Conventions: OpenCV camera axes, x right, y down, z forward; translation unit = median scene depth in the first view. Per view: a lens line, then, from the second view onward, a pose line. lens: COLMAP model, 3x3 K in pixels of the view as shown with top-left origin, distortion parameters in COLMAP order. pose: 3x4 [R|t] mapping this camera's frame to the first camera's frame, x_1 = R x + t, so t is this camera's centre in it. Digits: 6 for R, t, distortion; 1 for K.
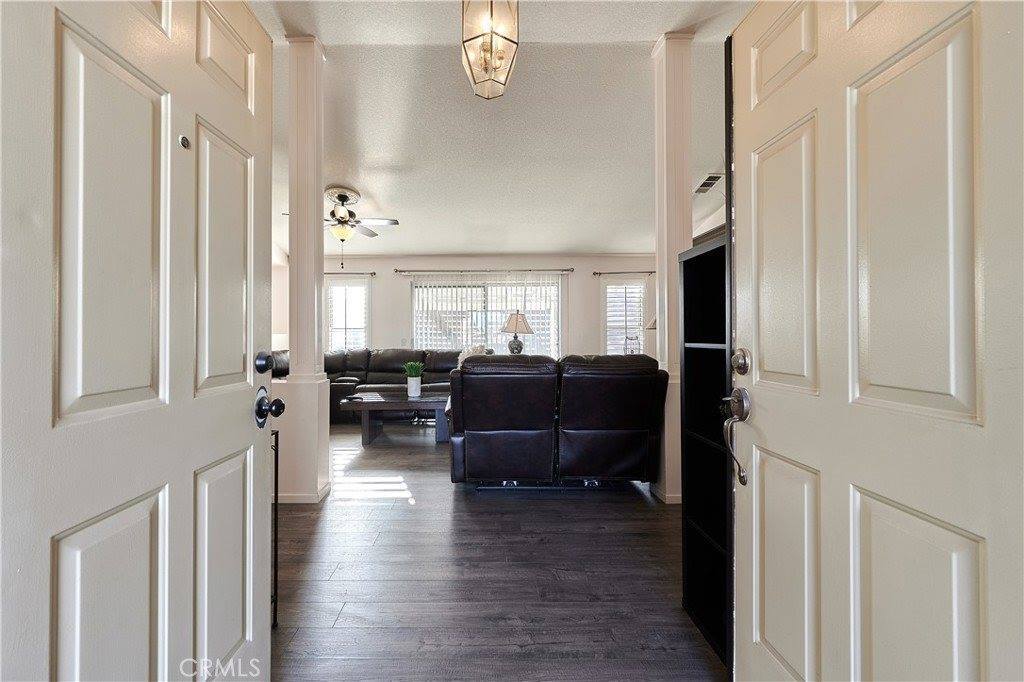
lens RADIAL K [[422.3, 0, 502.8], [0, 422.3, 334.5], [0, 0, 1]] dist [0.000805, -0.000130]
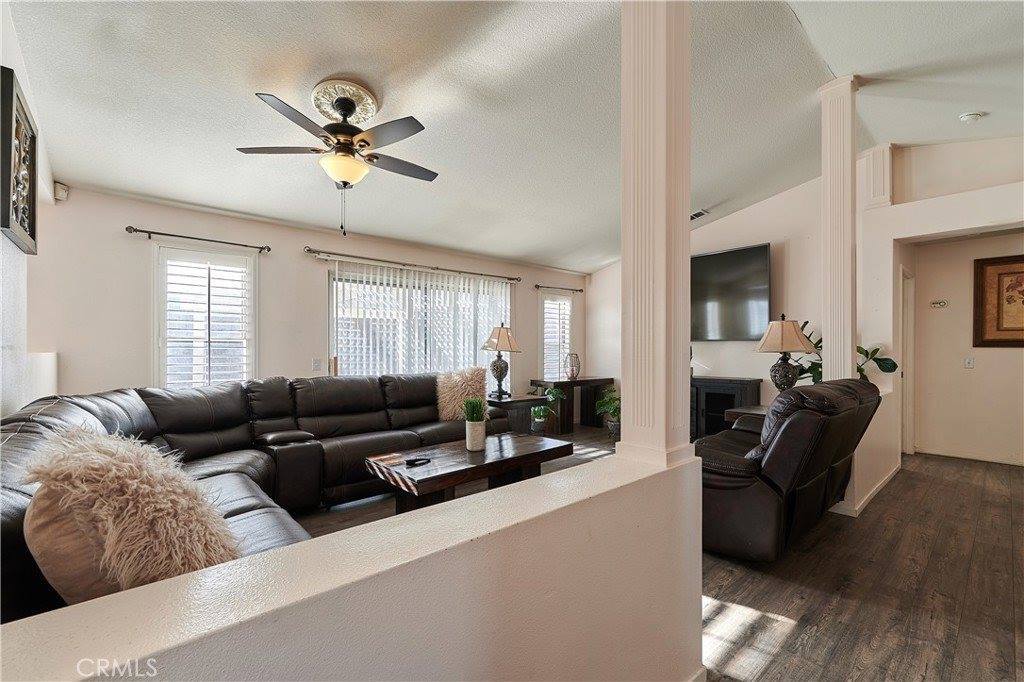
lens RADIAL K [[417.1, 0, 517.3], [0, 417.1, 352.0], [0, 0, 1]] dist [-0.002941, 0.000029]
pose [[0.765746, -0.001942, 0.643141, -0.411084], [-0.006739, 0.999916, 0.011043, -0.009378], [-0.643108, -0.012790, 0.765669, 0.325982]]
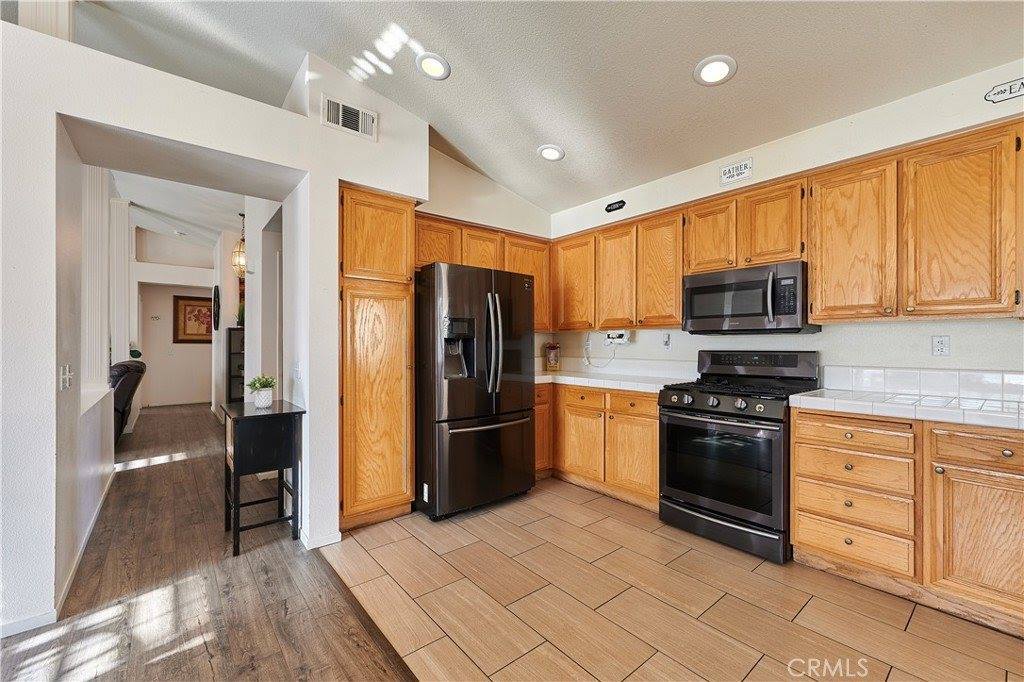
lens RADIAL K [[417.1, 0, 515.4], [0, 417.1, 342.2], [0, 0, 1]] dist [-0.002941, 0.000029]
pose [[-0.633230, 0.001951, 0.773961, -1.017551], [-0.007579, 0.999933, -0.008722, -0.015168], [-0.773927, -0.011389, -0.633173, 0.363247]]
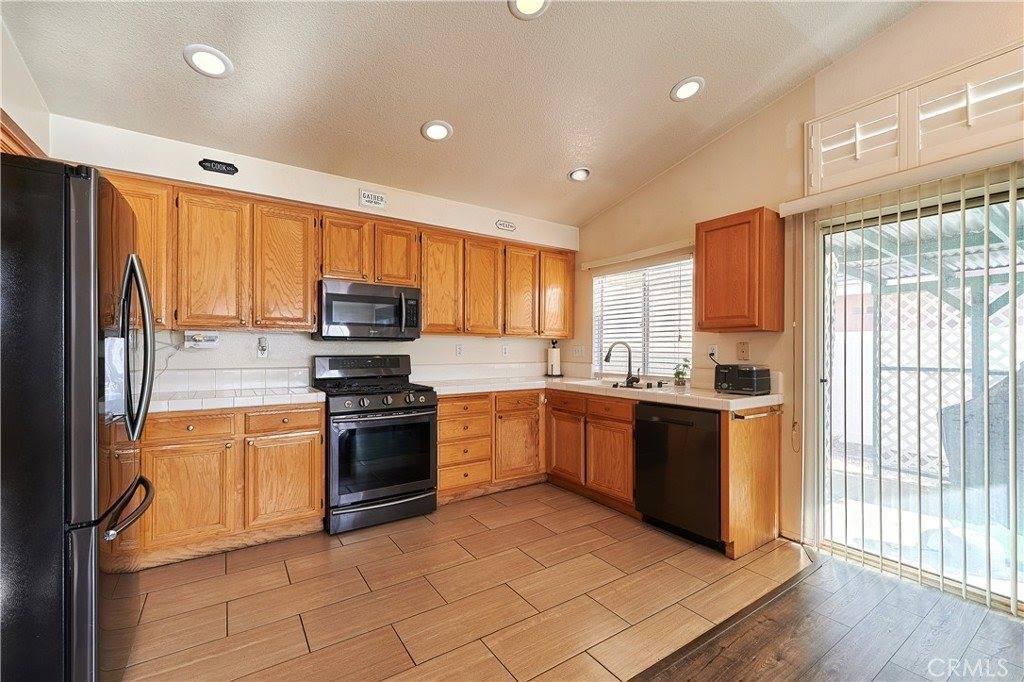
lens RADIAL K [[417.1, 0, 511.3], [0, 417.1, 348.2], [0, 0, 1]] dist [-0.002941, 0.000029]
pose [[-0.839724, -0.005052, -0.542991, -0.710653], [0.002453, 0.999911, -0.013097, -0.013785], [0.543009, -0.012330, -0.839637, 0.415711]]
